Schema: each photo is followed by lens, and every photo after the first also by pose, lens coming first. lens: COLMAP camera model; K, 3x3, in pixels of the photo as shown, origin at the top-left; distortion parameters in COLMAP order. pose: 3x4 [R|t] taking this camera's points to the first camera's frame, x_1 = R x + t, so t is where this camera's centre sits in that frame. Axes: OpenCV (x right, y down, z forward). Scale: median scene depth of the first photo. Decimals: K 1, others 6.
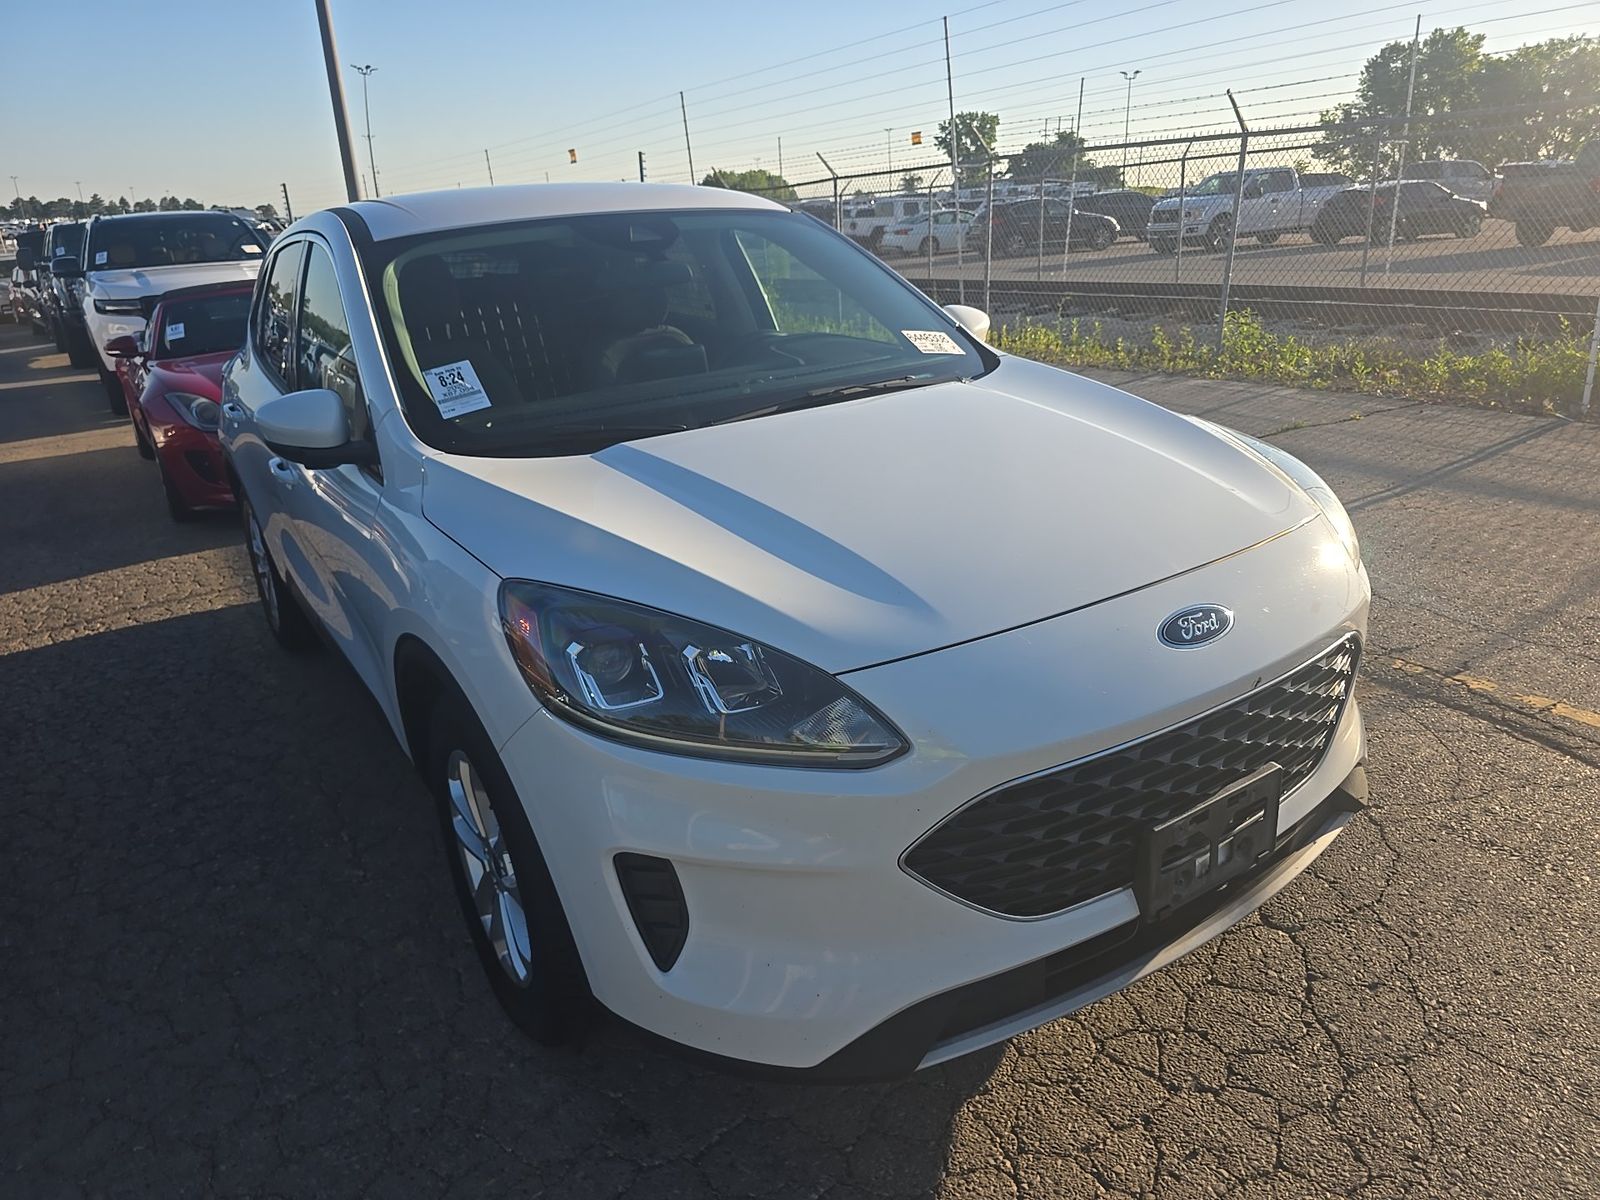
lens RADIAL K [[1087.3, 0, 800.0], [0, 1087.3, 600.0], [0, 0, 1]] dist [0.052191, -0.058054]
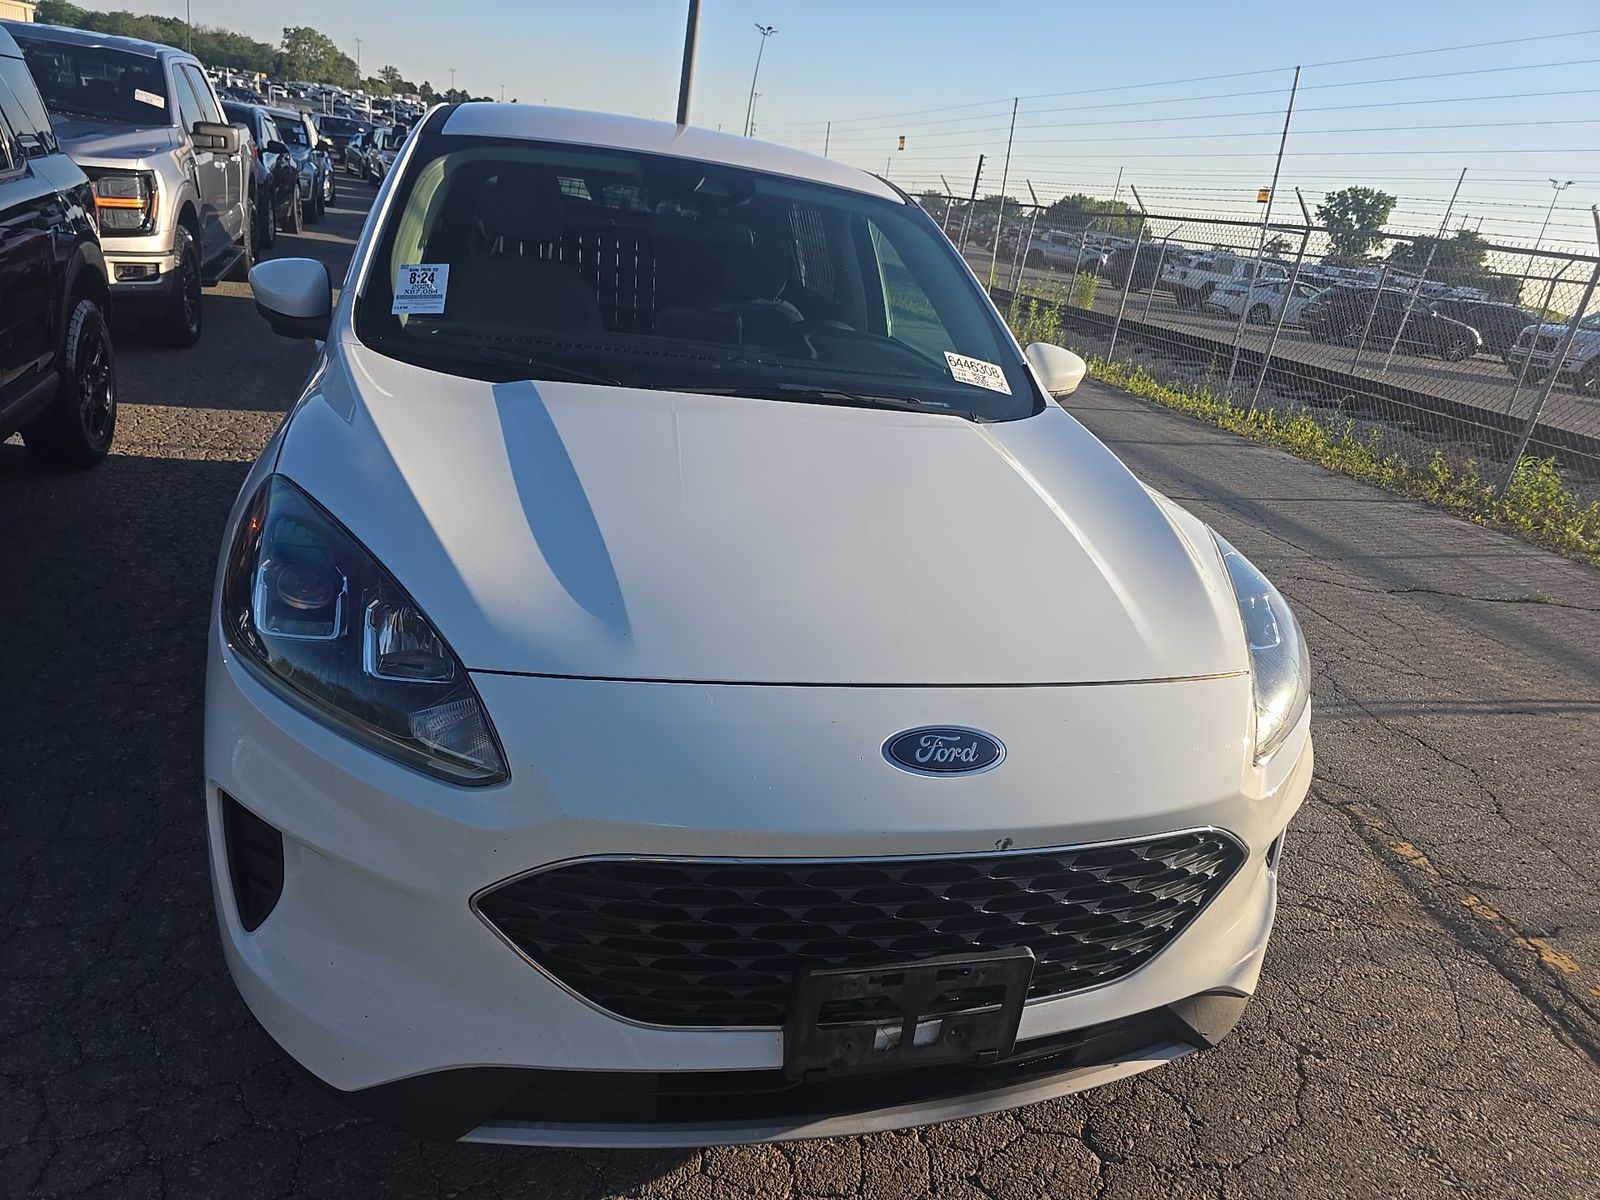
lens RADIAL K [[1089.5, 0, 806.8], [0, 1089.5, 598.2], [0, 0, 1]] dist [0.056044, -0.054670]
pose [[0.934706, 0.284966, -0.212414, 0.215492], [-0.286357, 0.957800, 0.024858, -0.039548], [0.210534, 0.037591, 0.976863, 0.100278]]
